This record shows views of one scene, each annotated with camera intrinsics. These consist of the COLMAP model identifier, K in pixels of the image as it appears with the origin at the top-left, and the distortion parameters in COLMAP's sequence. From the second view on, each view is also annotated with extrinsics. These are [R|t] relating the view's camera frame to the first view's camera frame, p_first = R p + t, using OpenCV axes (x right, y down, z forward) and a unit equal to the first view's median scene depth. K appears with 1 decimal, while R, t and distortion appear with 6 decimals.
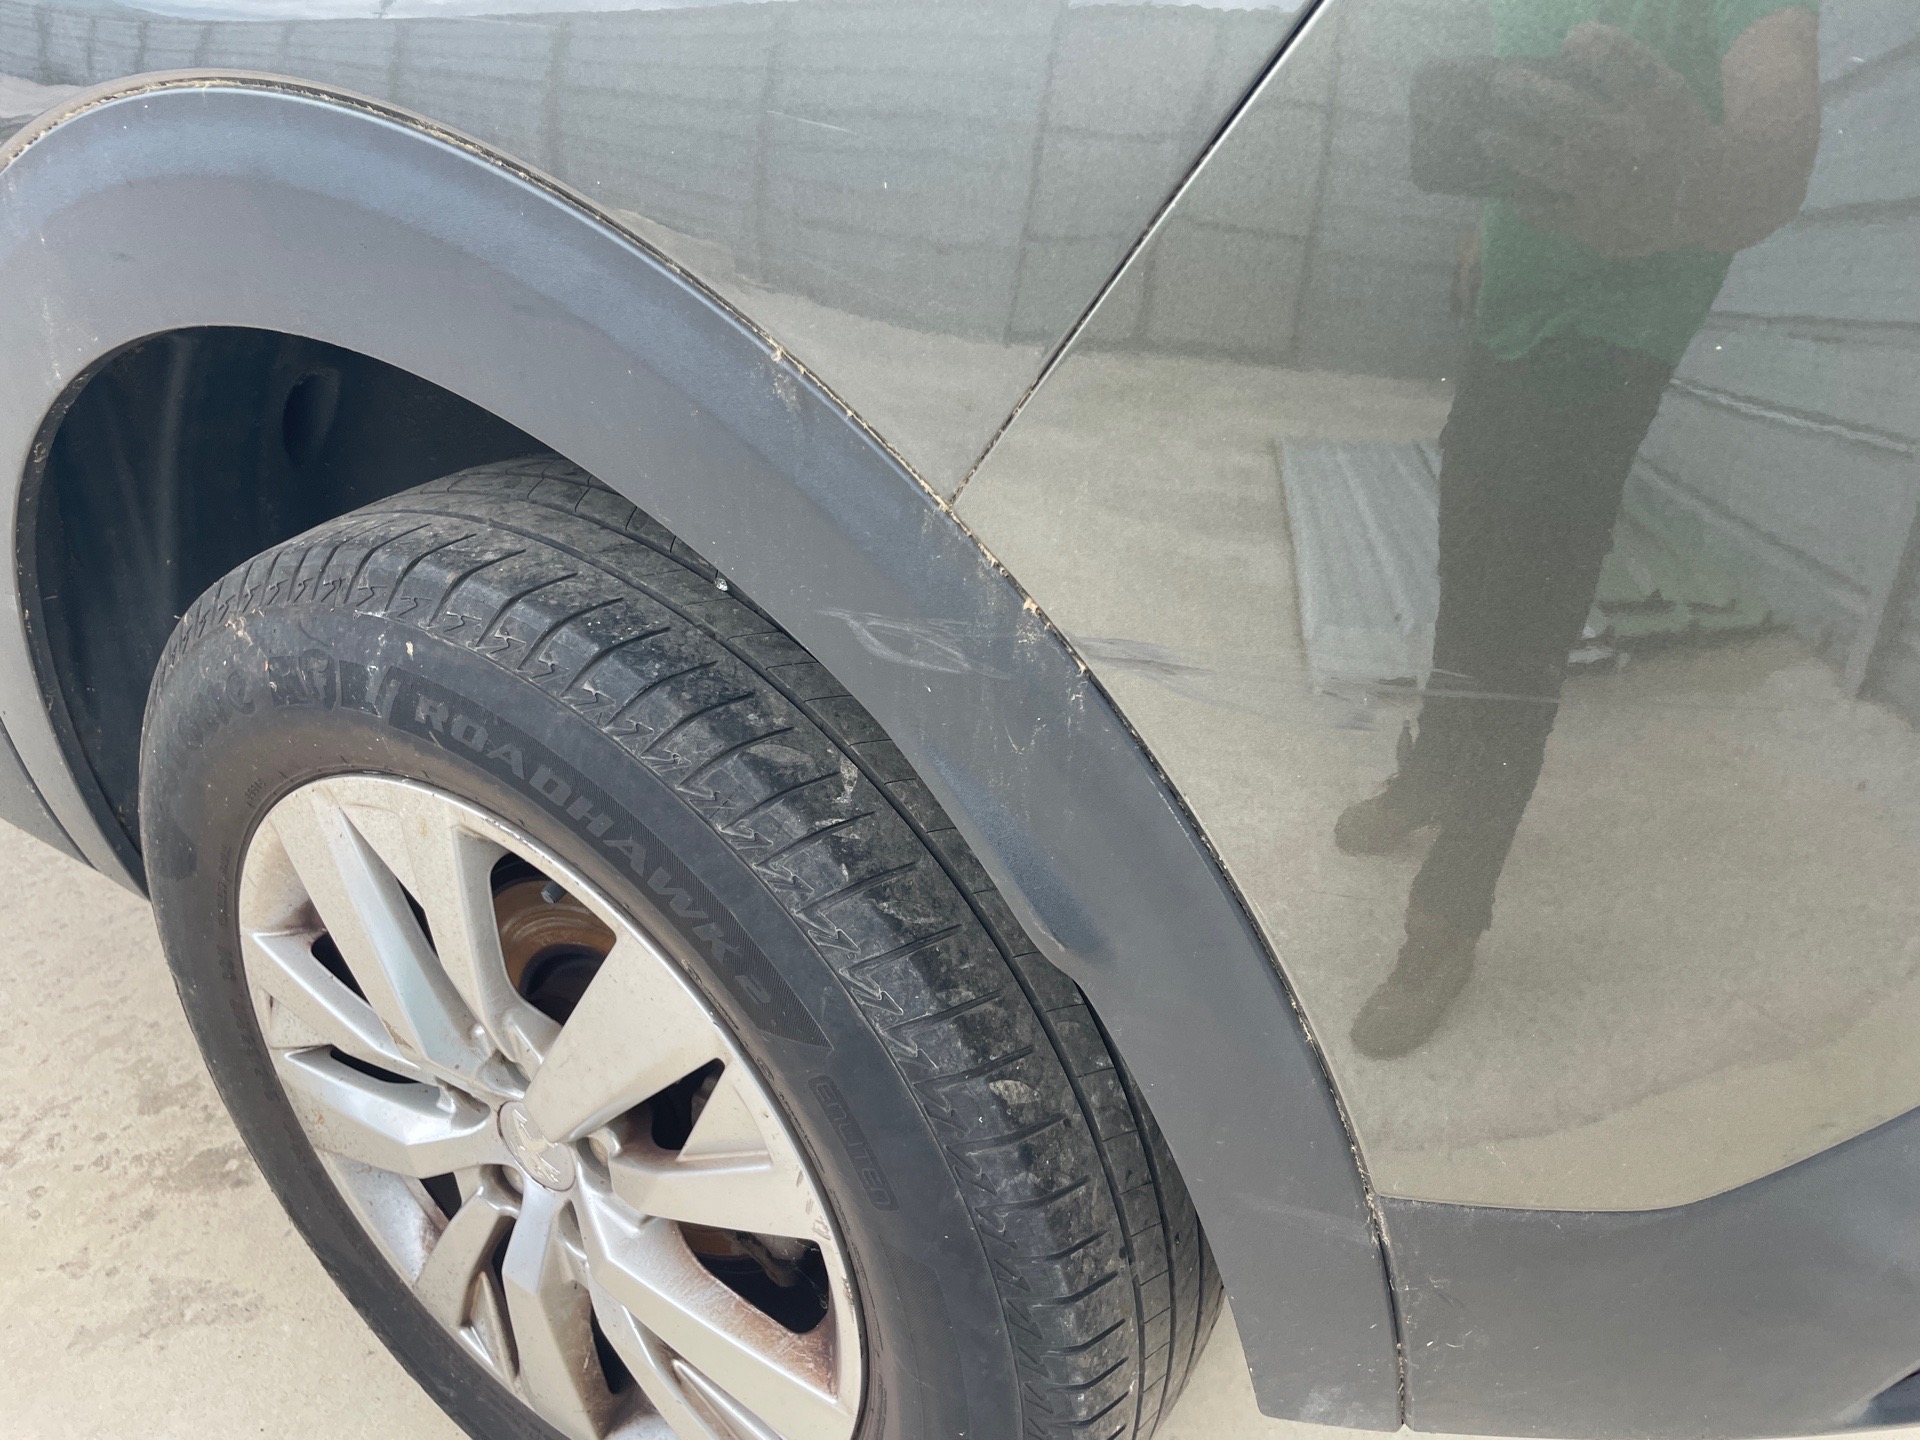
lens RADIAL K [[1463.5, 0, 949.0], [0, 1463.5, 730.9], [0, 0, 1]] dist [0.074632, -0.100288]
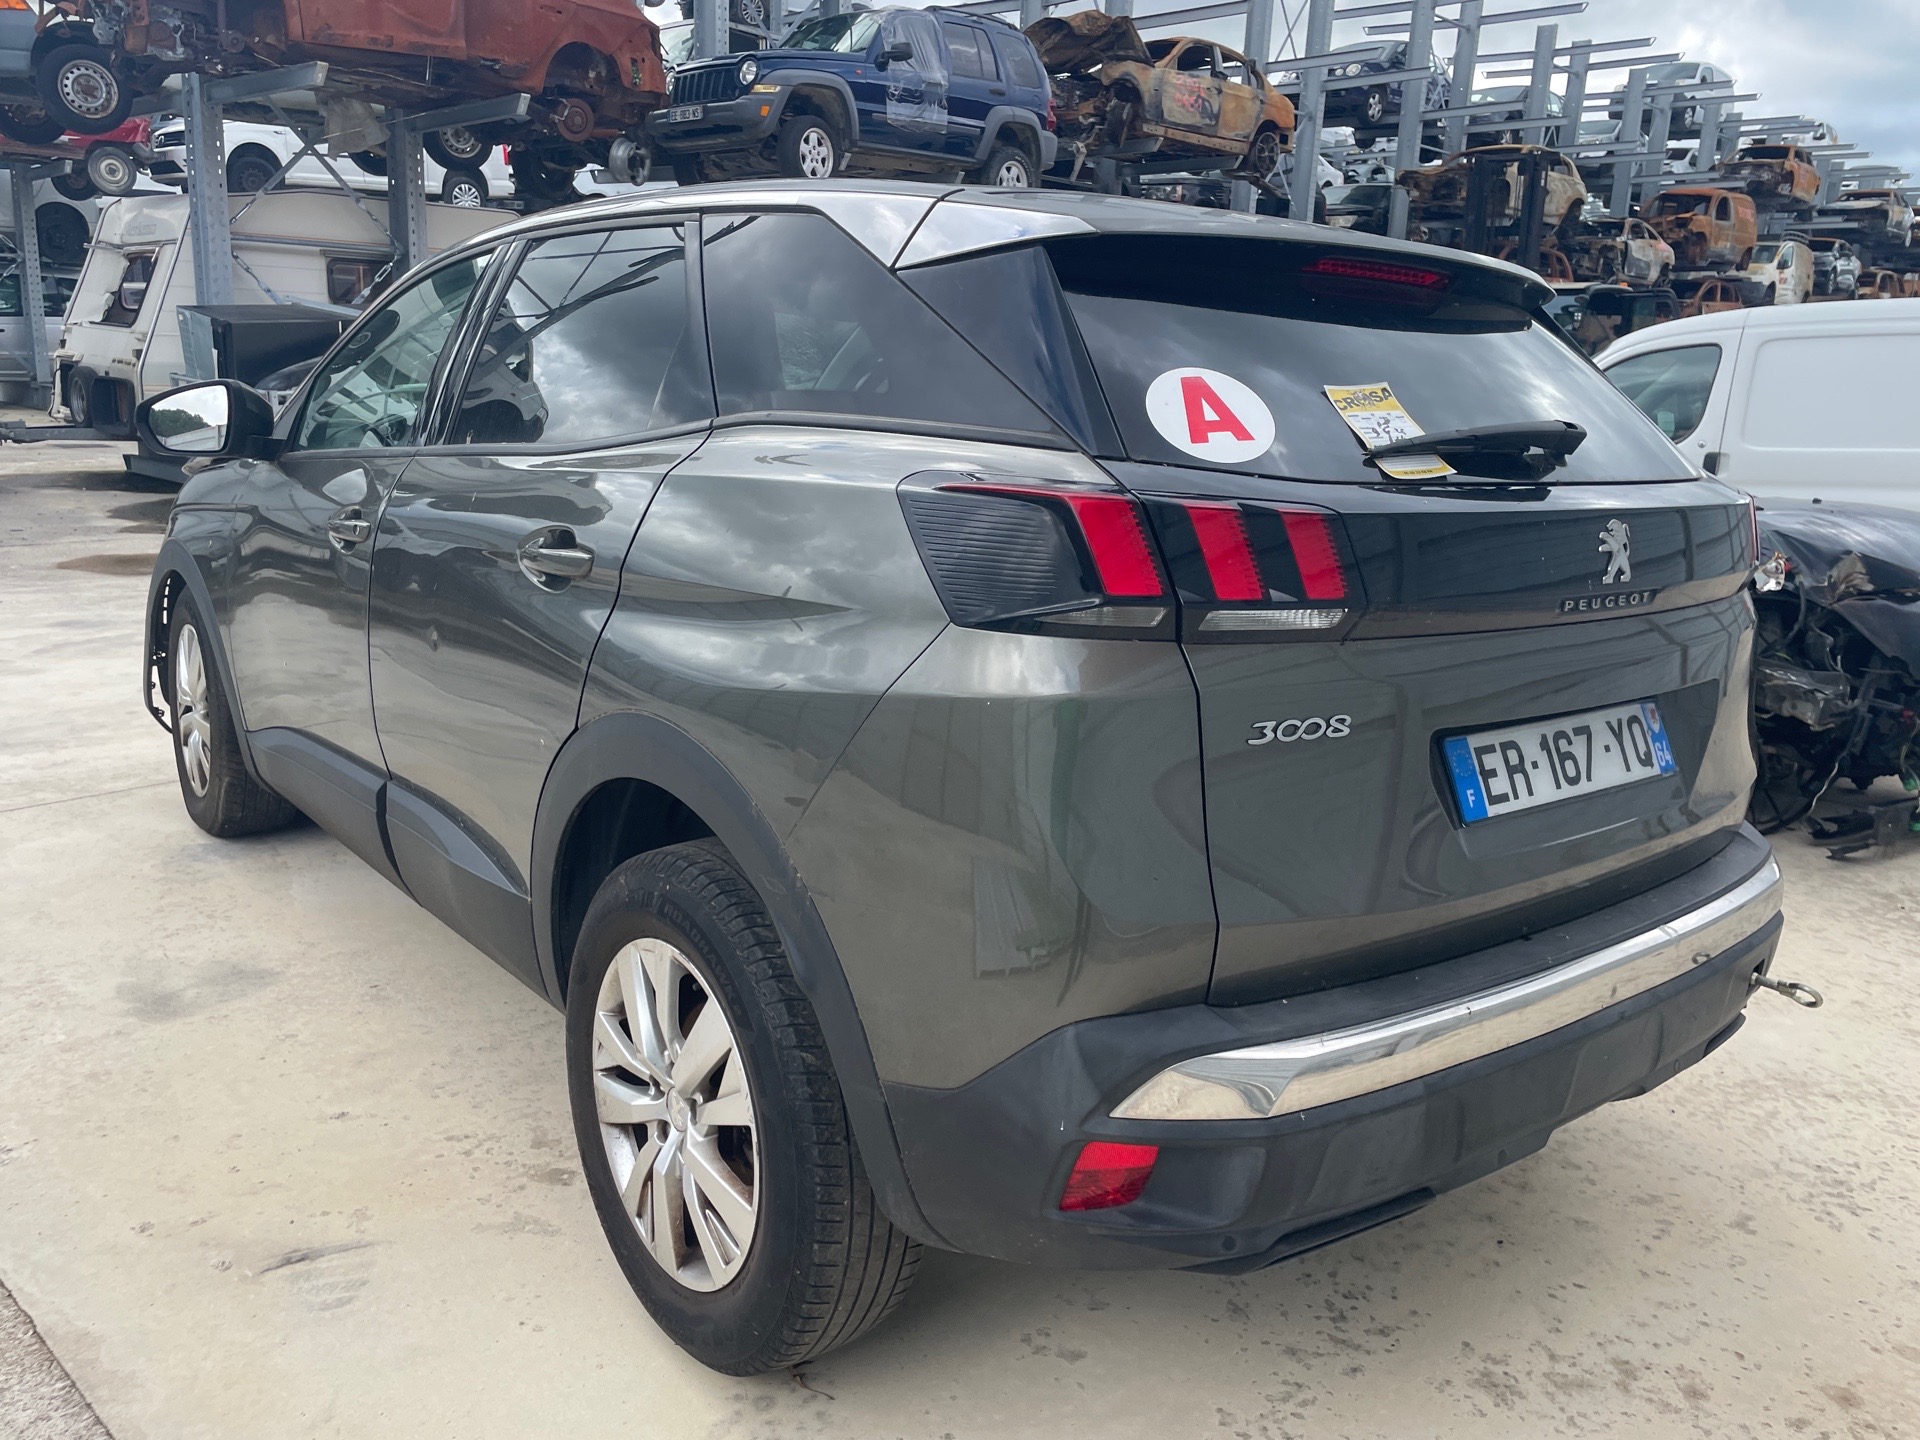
lens RADIAL K [[1463.5, 0, 958.4], [0, 1463.5, 712.3], [0, 0, 1]] dist [0.074632, -0.100288]
pose [[0.949358, 0.097565, -0.298664, 0.885519], [-0.188457, 0.937412, -0.292818, 0.315728], [0.251403, 0.334274, 0.908327, -1.407807]]
